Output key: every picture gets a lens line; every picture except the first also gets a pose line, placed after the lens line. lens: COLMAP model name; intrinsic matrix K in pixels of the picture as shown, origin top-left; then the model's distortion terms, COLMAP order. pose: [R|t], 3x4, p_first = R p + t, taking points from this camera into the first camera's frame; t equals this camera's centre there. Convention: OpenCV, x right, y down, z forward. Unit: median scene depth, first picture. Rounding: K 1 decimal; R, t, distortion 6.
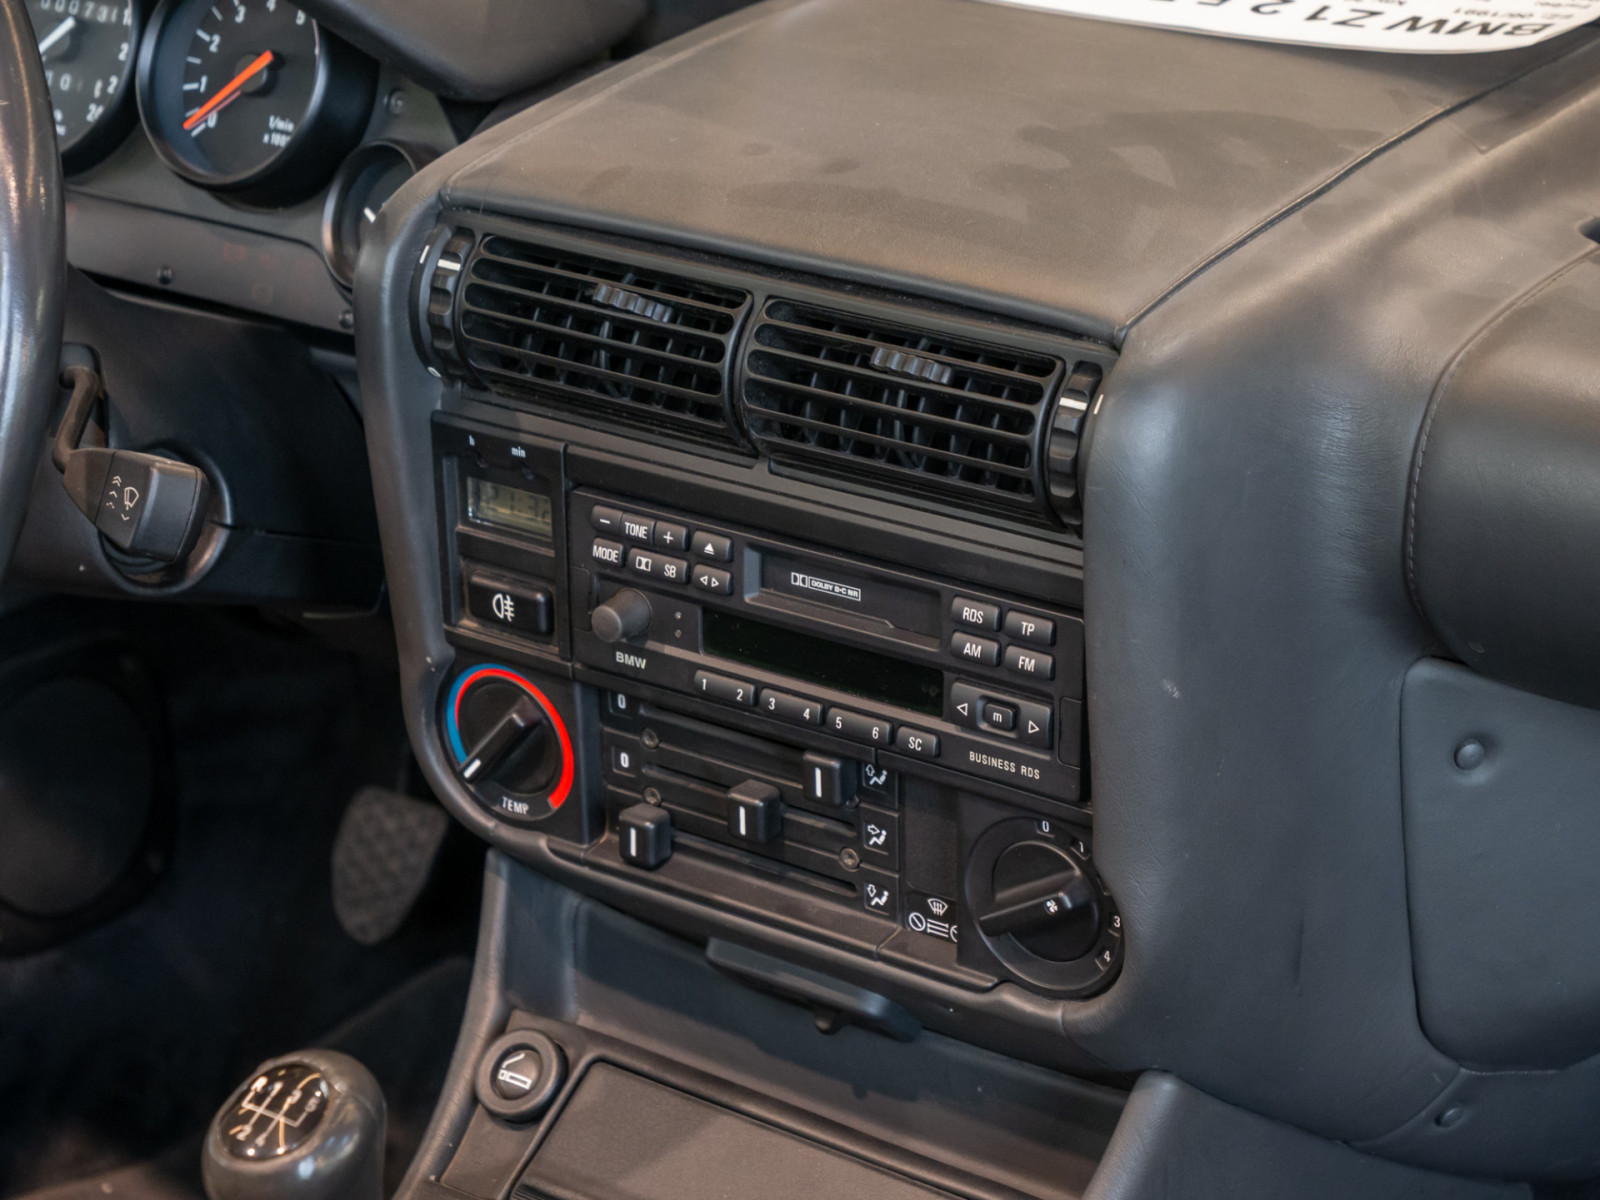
lens RADIAL K [[3882.5, 0, 803.4], [0, 3882.5, 587.3], [0, 0, 1]] dist [0.098814, 0.000000]
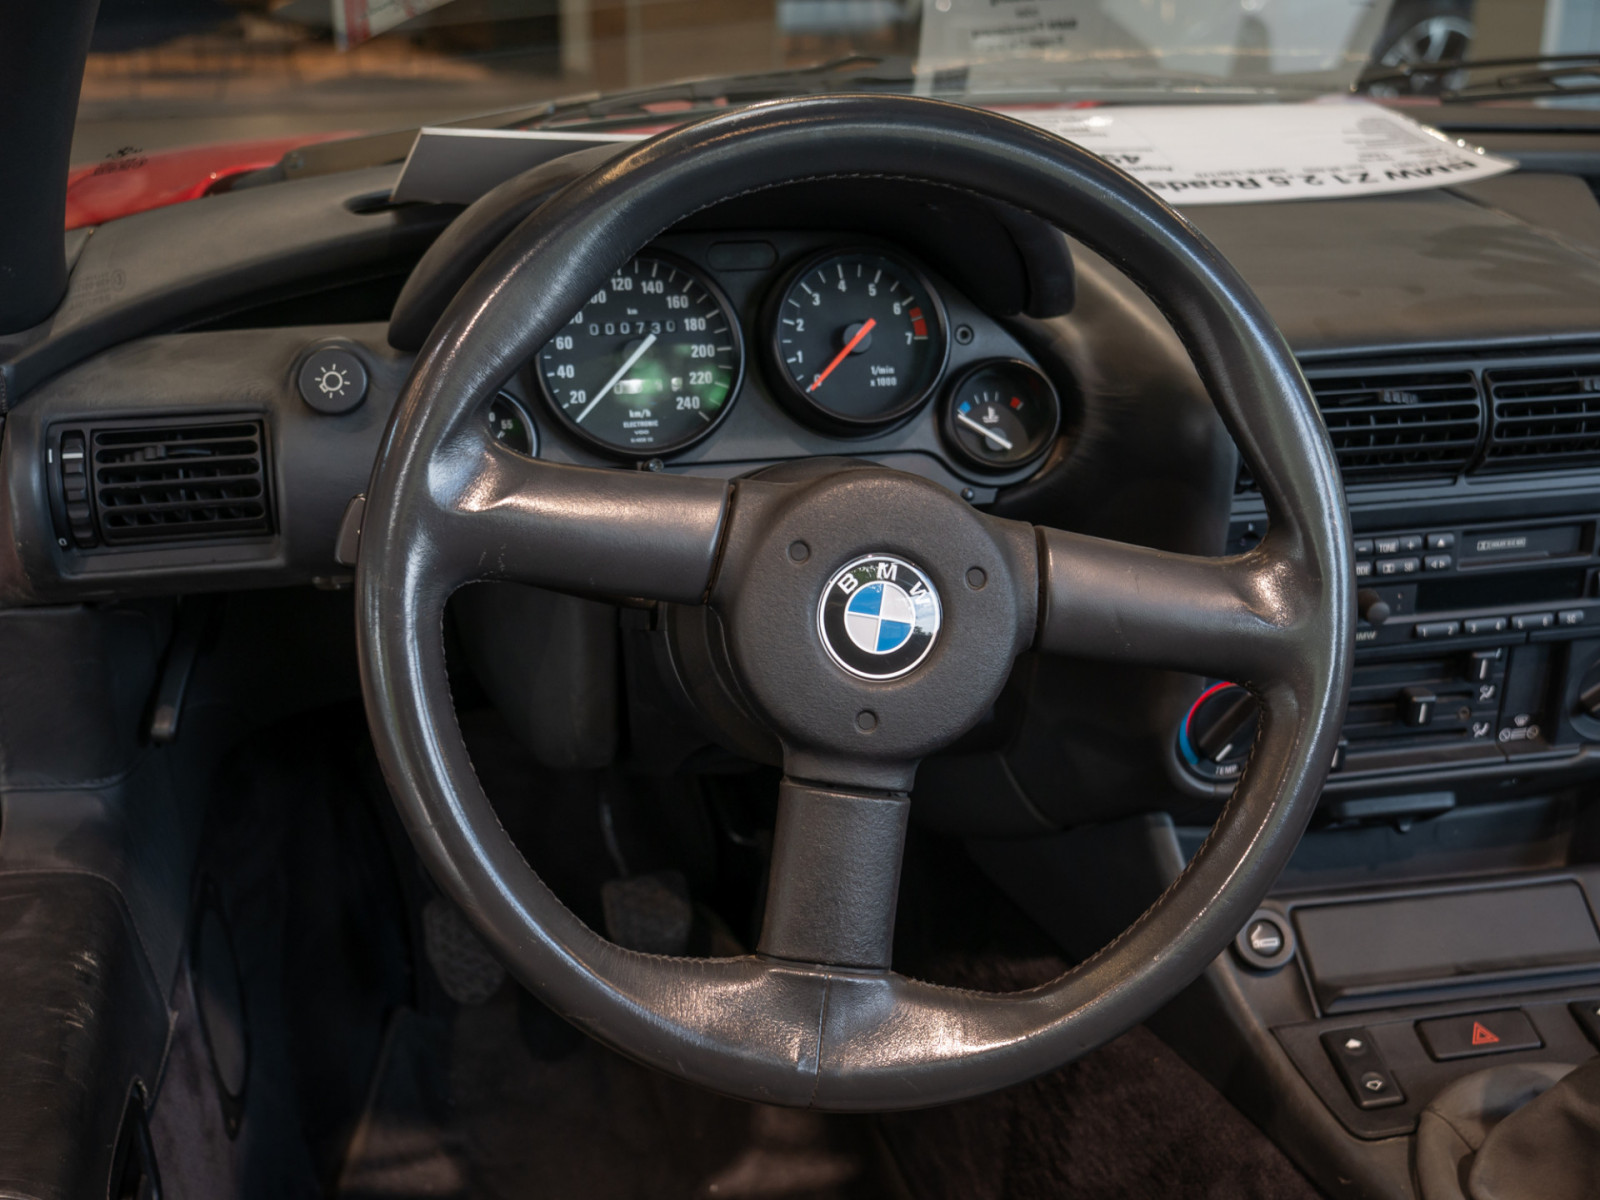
lens RADIAL K [[2005.8, 0, 805.5], [0, 2005.8, 609.4], [0, 0, 1]] dist [0.012136, 0.000000]
pose [[0.661792, -0.277468, 0.696450, -0.751215], [0.270807, 0.954738, 0.123040, -0.150693], [-0.699067, 0.107177, 0.706978, 0.607925]]
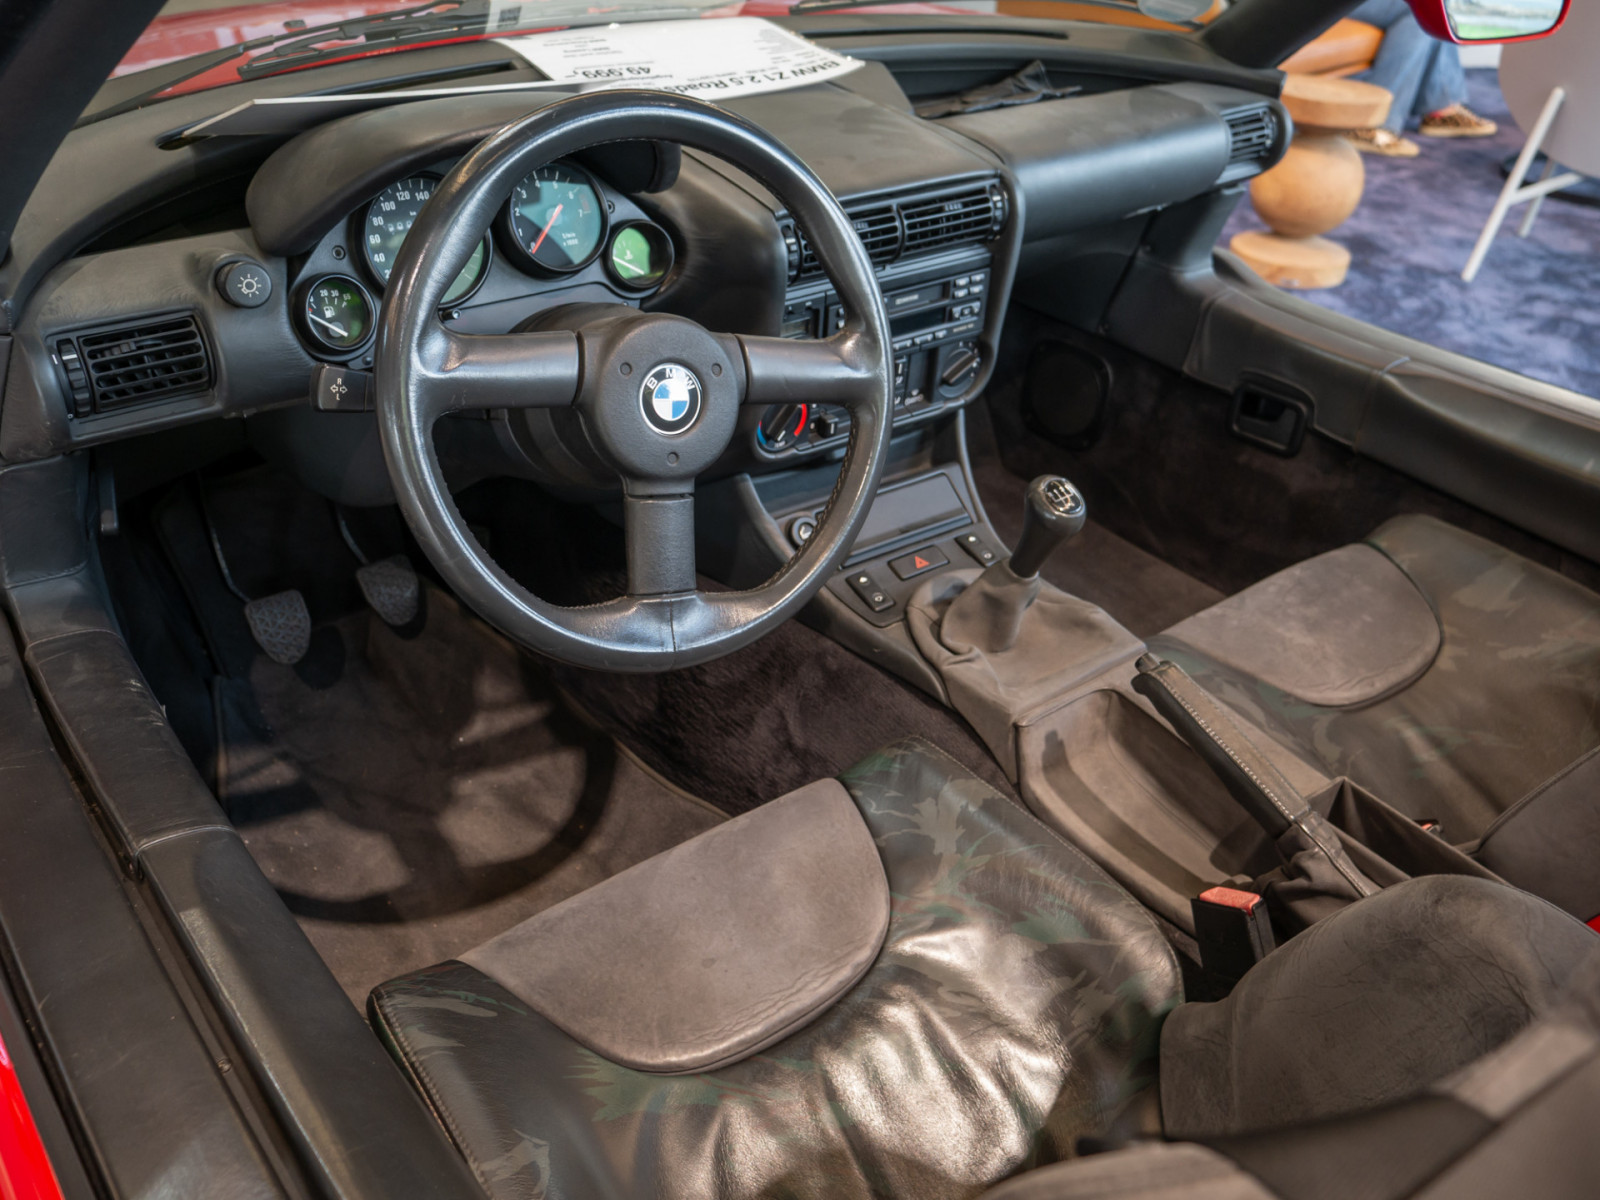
lens RADIAL K [[1372.4, 0, 810.9], [0, 1372.4, 607.8], [0, 0, 1]] dist [-0.007829, 0.008165]
pose [[0.281903, -0.522628, 0.804606, -0.945488], [0.299365, 0.844664, 0.443761, -0.277787], [-0.911543, 0.115774, 0.394570, 0.673705]]
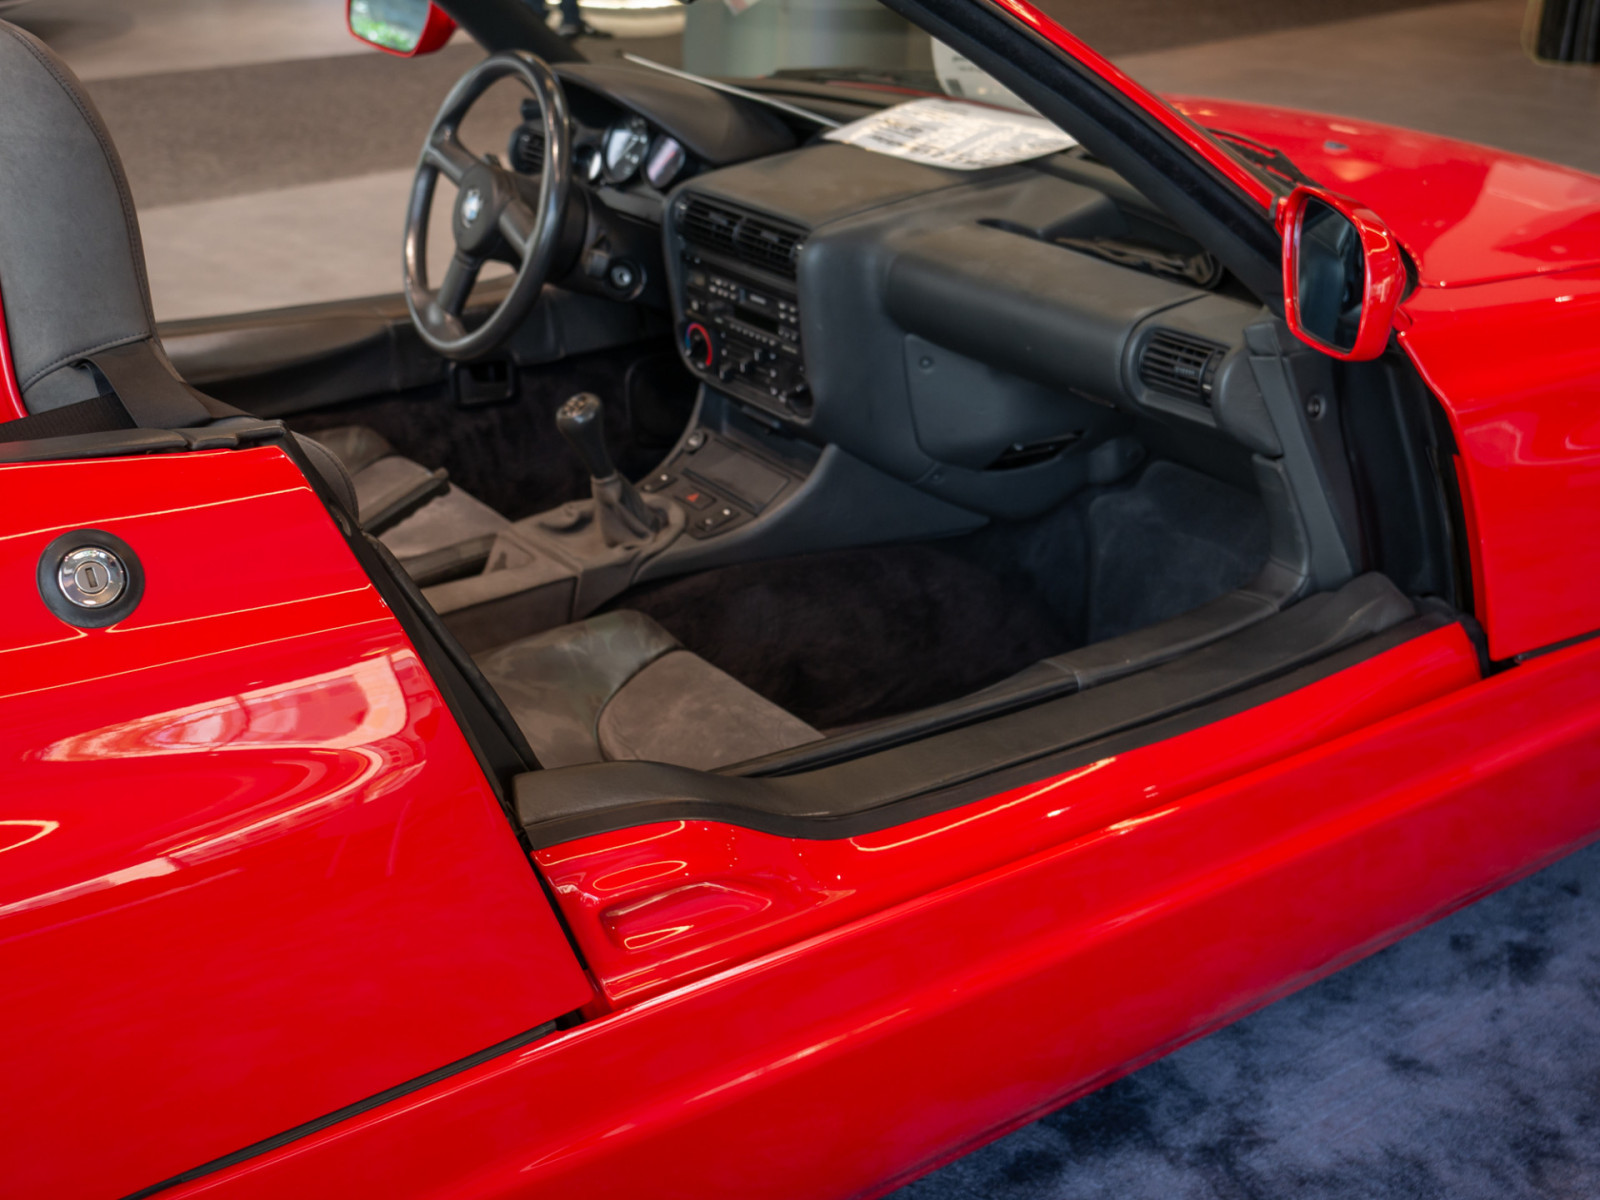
lens RADIAL K [[2005.8, 0, 799.9], [0, 2005.8, 611.7], [0, 0, 1]] dist [0.012136, 0.000000]
pose [[0.941546, 0.132535, -0.309720, 0.659101], [-0.118819, 0.990926, 0.062826, 0.165421], [0.315236, -0.022353, 0.948750, -0.782243]]
